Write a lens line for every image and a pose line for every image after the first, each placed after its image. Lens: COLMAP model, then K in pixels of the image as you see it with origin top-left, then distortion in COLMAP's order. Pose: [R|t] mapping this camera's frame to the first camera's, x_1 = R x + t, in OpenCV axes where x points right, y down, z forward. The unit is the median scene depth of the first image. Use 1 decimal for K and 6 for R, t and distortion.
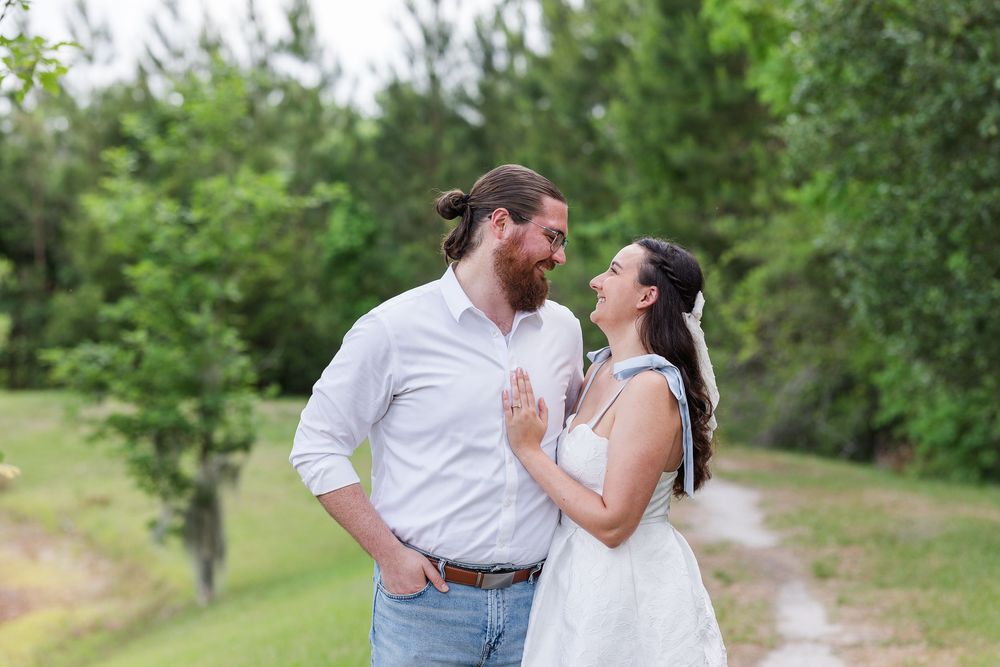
lens RADIAL K [[2403.5, 0, 498.6], [0, 2403.5, 339.7], [0, 0, 1]] dist [-0.045656, 0.000000]
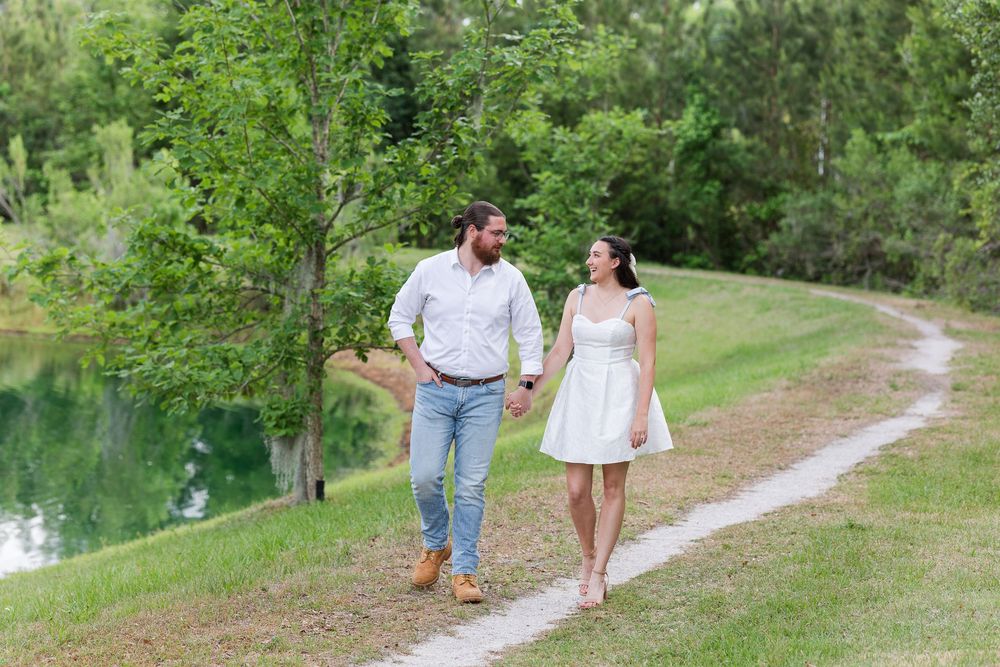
lens RADIAL K [[2403.5, 0, 516.4], [0, 2403.5, 368.0], [0, 0, 1]] dist [-0.045656, 0.000000]
pose [[0.989278, 0.042487, -0.139728, 0.043770], [-0.032547, 0.996825, 0.072672, -0.017177], [0.142372, -0.067345, 0.987520, -0.448392]]
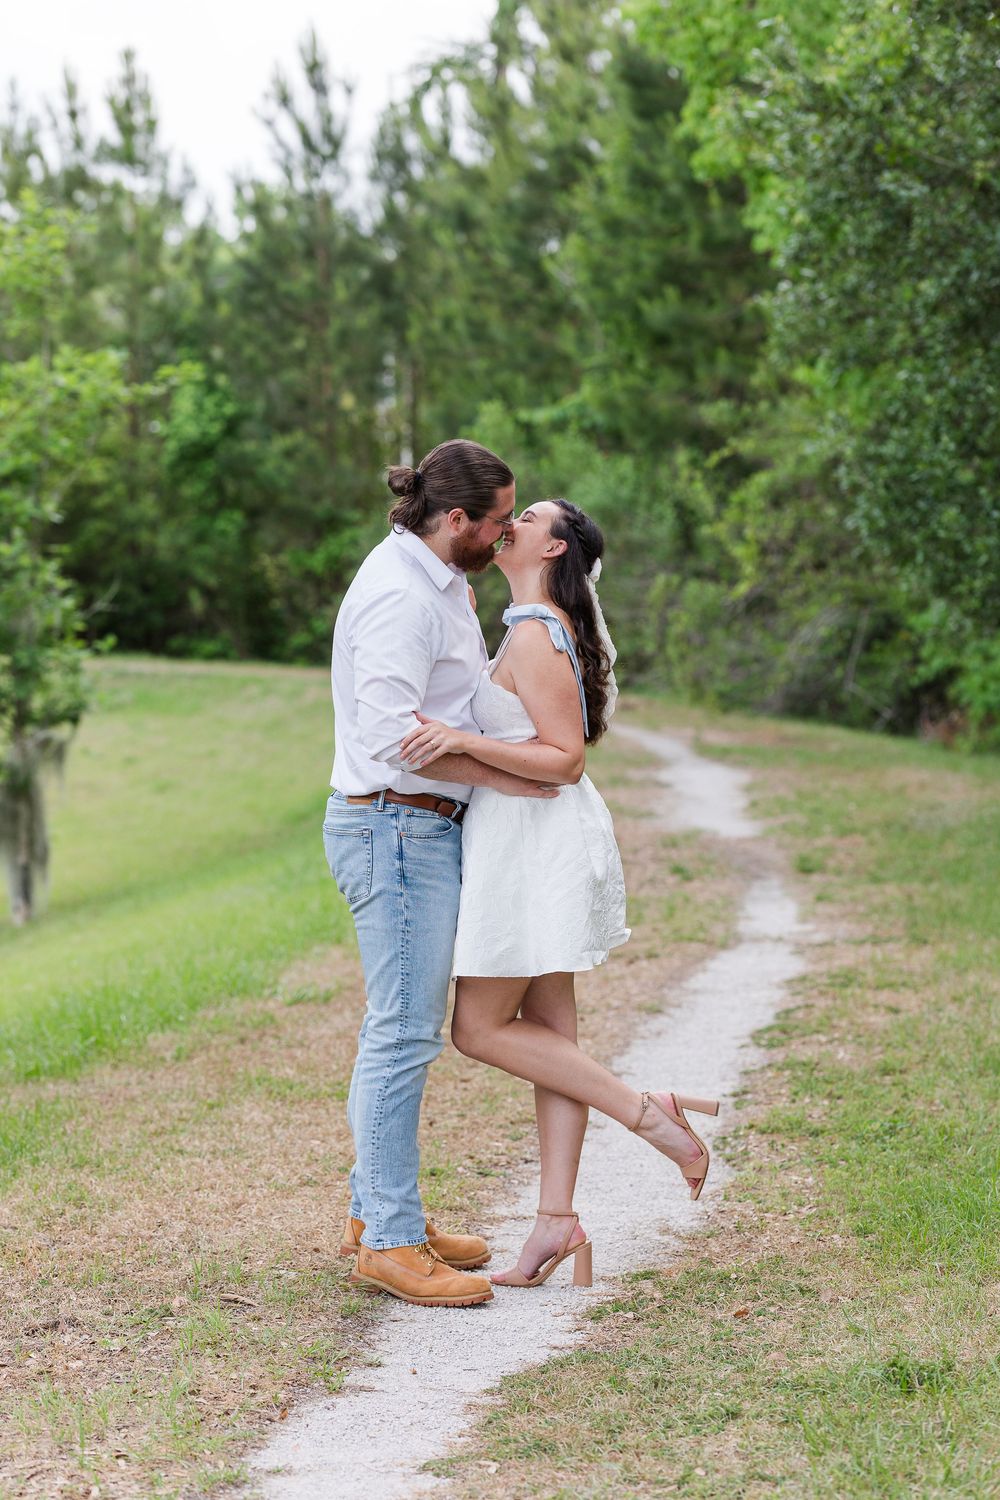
lens RADIAL K [[3605.3, 0, 484.7], [0, 3605.3, 787.7], [0, 0, 1]] dist [-0.045656, 0.000000]
pose [[0.999845, -0.007974, 0.015672, 0.006659], [0.006988, 0.998050, 0.062024, -0.002778], [-0.016136, -0.061905, 0.997952, -0.135344]]
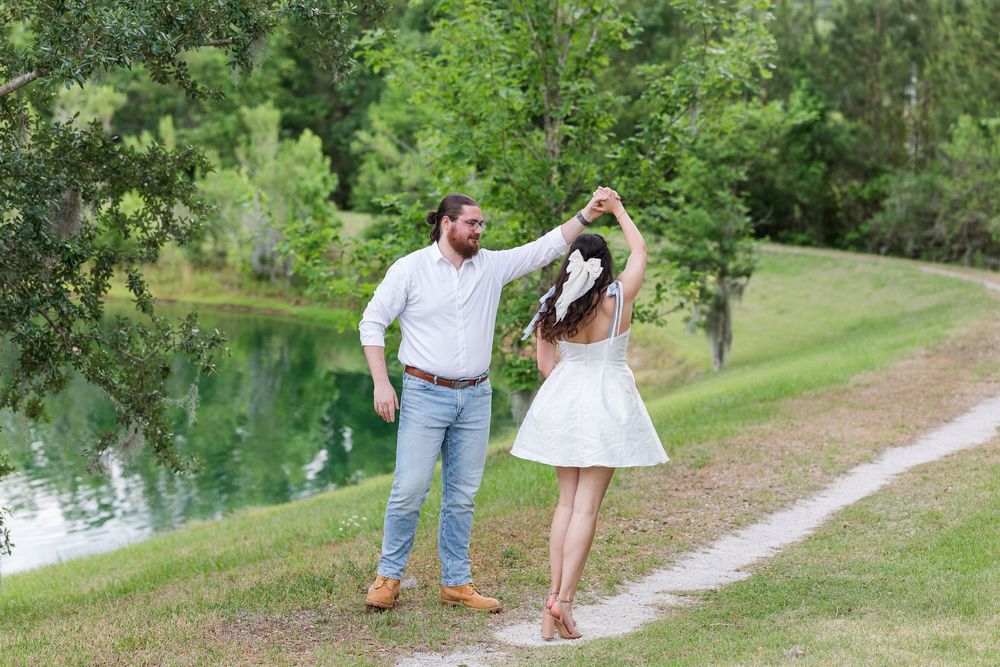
lens RADIAL K [[2403.5, 0, 500.0], [0, 2403.5, 378.7], [0, 0, 1]] dist [-0.045656, 0.000000]
pose [[0.983410, 0.053513, -0.173323, 0.013190], [-0.038403, 0.995256, 0.089389, -0.022030], [0.177284, -0.081250, 0.980800, -0.588004]]
